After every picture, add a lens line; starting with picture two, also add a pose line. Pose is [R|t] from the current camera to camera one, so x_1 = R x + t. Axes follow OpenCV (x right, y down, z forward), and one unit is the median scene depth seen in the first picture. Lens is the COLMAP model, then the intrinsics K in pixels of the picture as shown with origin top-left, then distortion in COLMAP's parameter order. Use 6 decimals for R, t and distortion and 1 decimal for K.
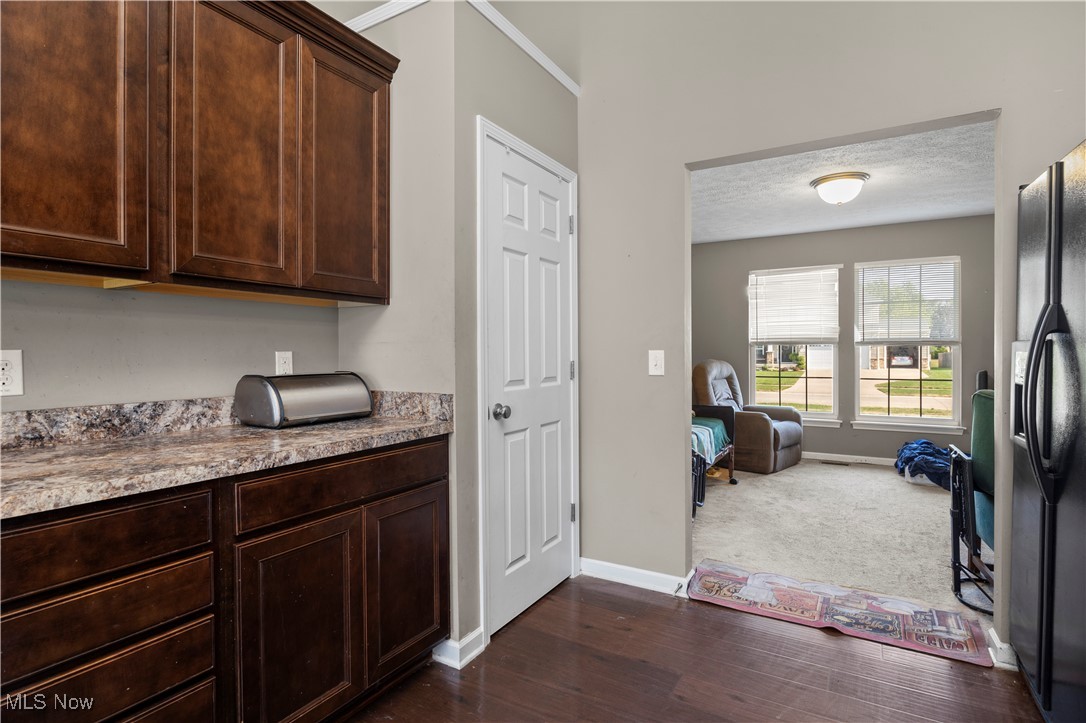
lens RADIAL K [[540.8, 0, 548.3], [0, 540.8, 358.5], [0, 0, 1]] dist [-0.010383, 0.000758]
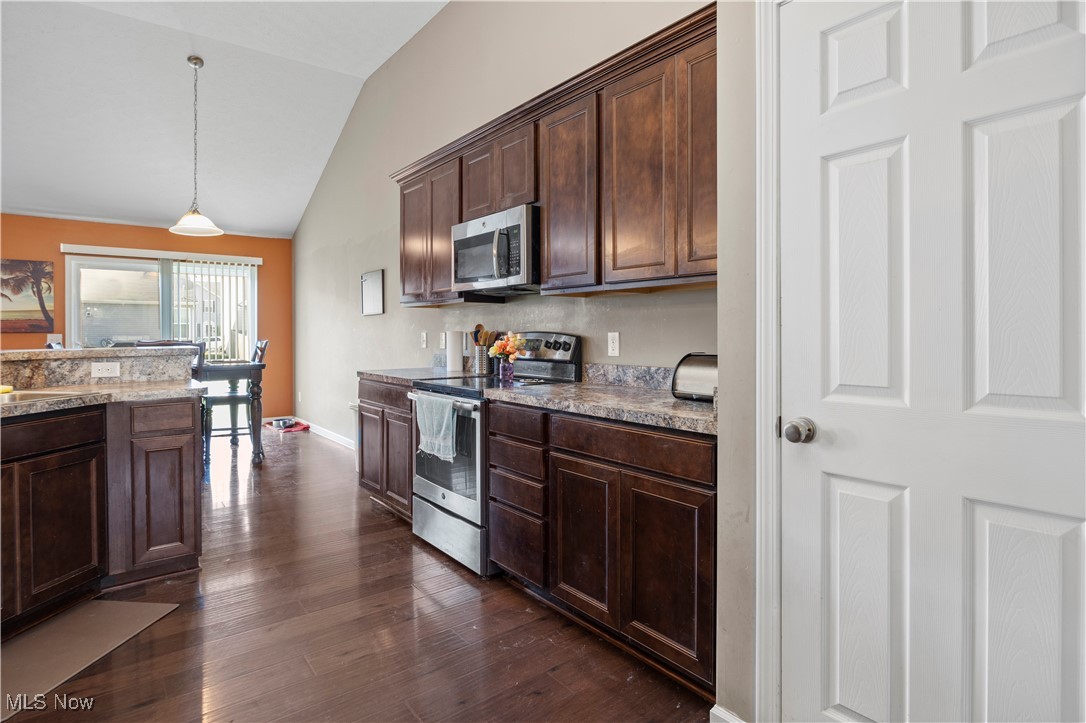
lens RADIAL K [[575.1, 0, 555.2], [0, 575.1, 339.1], [0, 0, 1]] dist [-0.017201, -0.000797]
pose [[-0.361699, 0.012026, -0.932217, 0.554560], [-0.007223, 0.999851, 0.015701, -0.012435], [0.932267, 0.012413, -0.361558, 0.874017]]
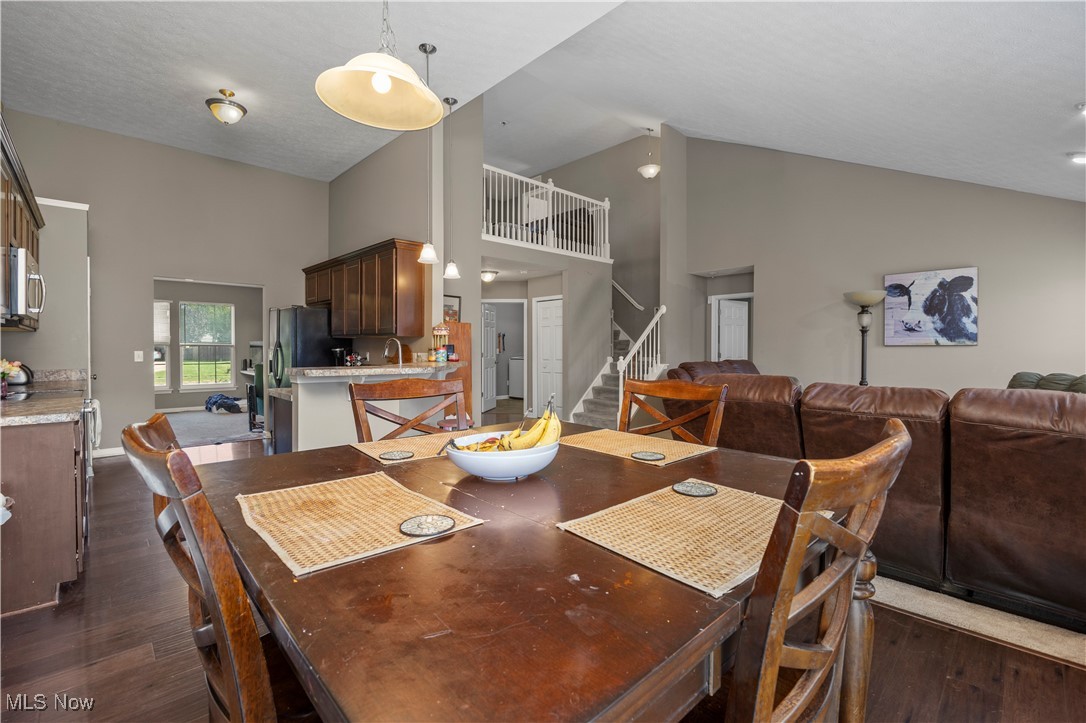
lens RADIAL K [[486.8, 0, 550.9], [0, 486.8, 353.2], [0, 0, 1]] dist [-0.010423, 0.000403]
pose [[0.276561, -0.007908, 0.960964, -1.422057], [0.007191, 0.999955, 0.006159, -0.006333], [-0.960969, 0.005207, 0.276605, -1.413993]]
